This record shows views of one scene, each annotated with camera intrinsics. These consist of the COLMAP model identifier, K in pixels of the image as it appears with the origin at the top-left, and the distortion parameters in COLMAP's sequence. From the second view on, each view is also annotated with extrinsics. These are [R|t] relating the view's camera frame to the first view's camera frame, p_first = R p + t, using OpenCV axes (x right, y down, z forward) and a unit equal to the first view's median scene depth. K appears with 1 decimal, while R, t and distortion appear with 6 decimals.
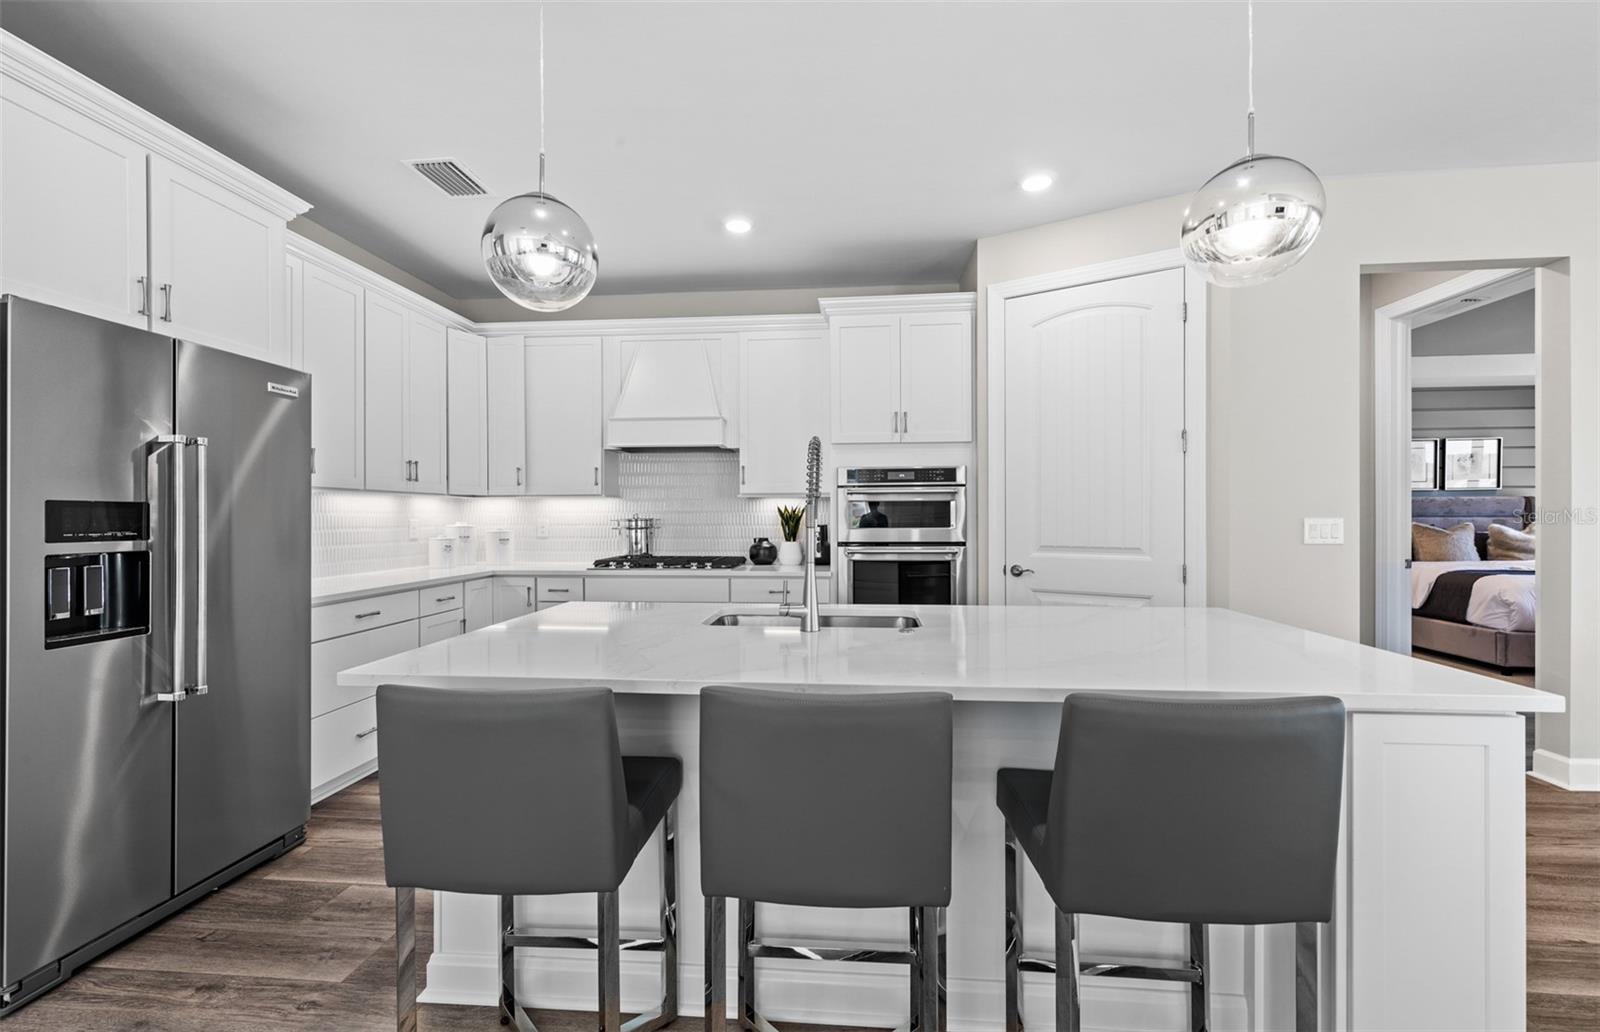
lens RADIAL K [[640.7, 0, 800.2], [0, 640.7, 518.0], [0, 0, 1]] dist [0.002729, 0.000463]
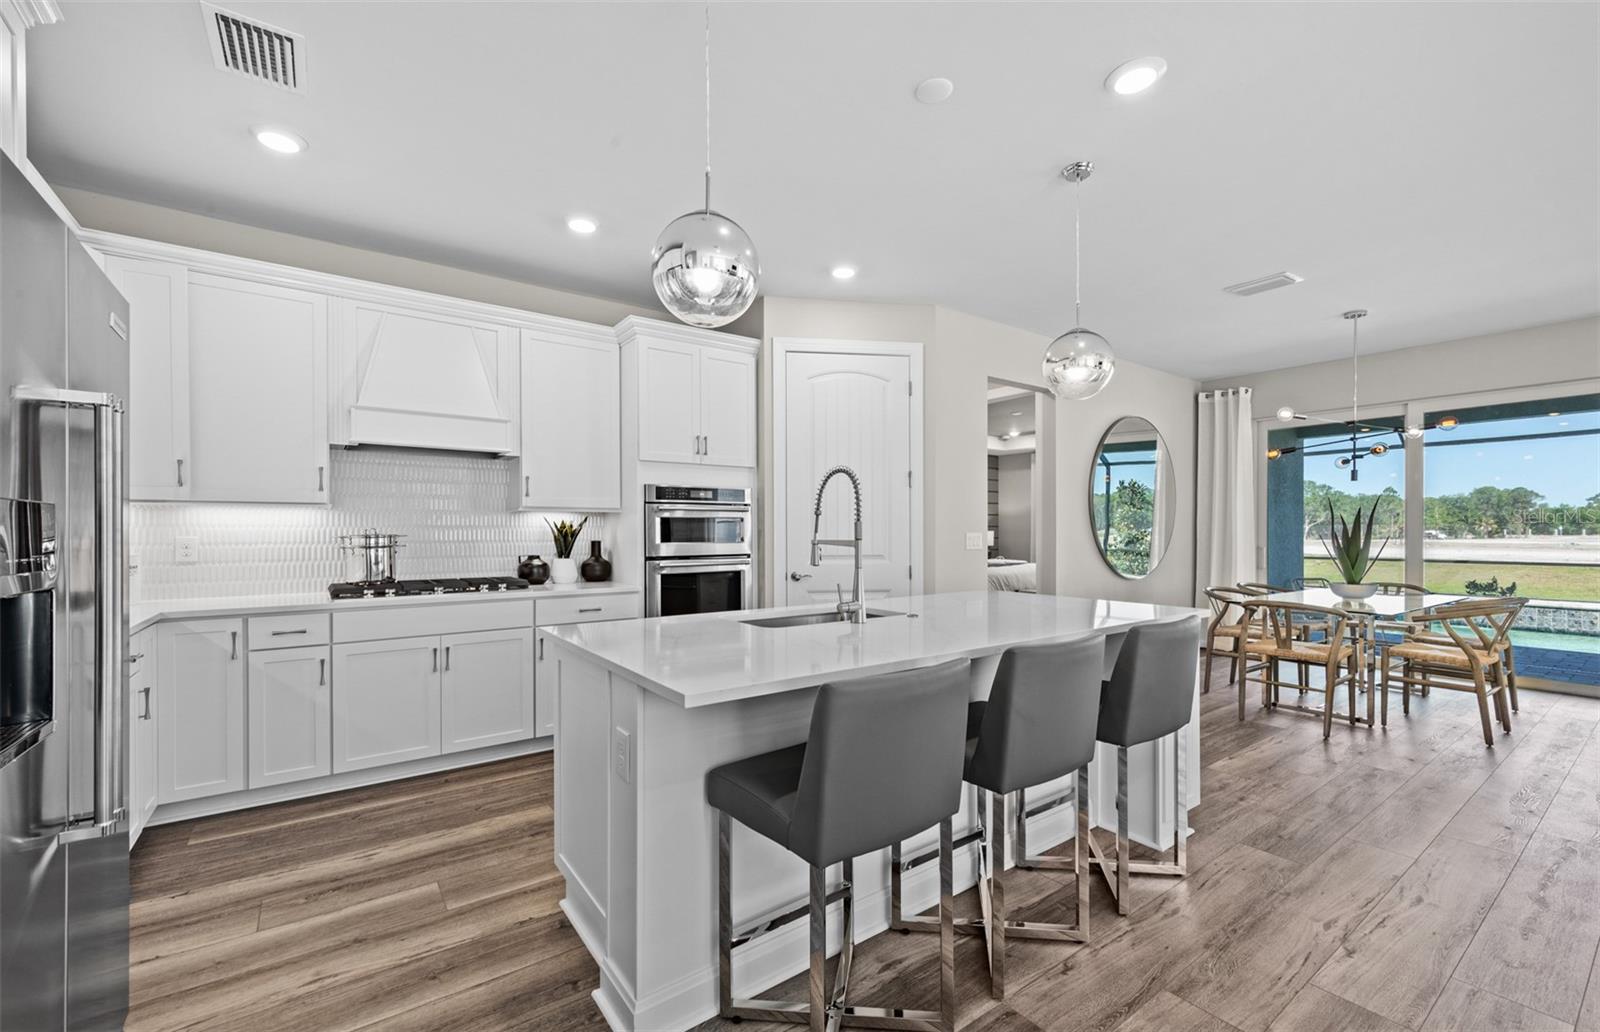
lens RADIAL K [[655.4, 0, 794.1], [0, 655.4, 528.6], [0, 0, 1]] dist [0.000369, 0.000073]
pose [[0.761716, 0.003118, 0.647904, -0.448349], [0.000601, 0.999985, -0.005519, -0.002017], [-0.647911, 0.004593, 0.761702, 0.051862]]
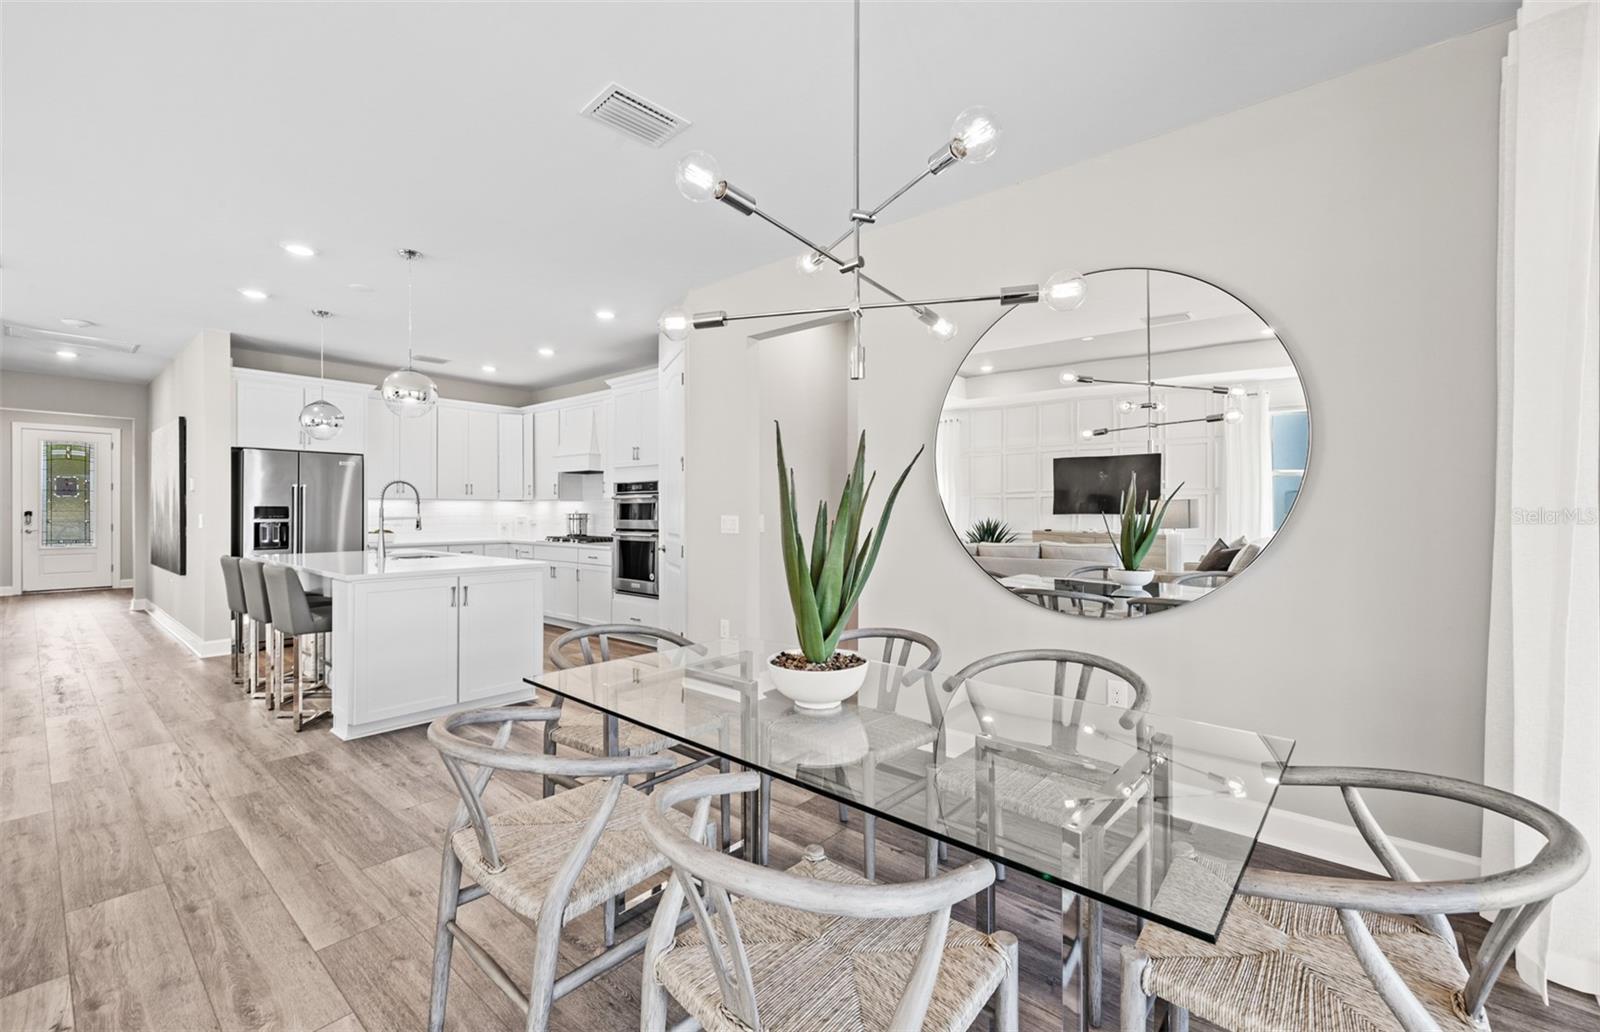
lens RADIAL K [[673.7, 0, 822.7], [0, 673.7, 510.9], [0, 0, 1]] dist [0.012088, 0.000041]
pose [[0.809229, 0.004792, -0.587474, 1.549105], [-0.006874, 0.999976, -0.001313, -0.009286], [0.587454, 0.005101, 0.809242, -0.077785]]
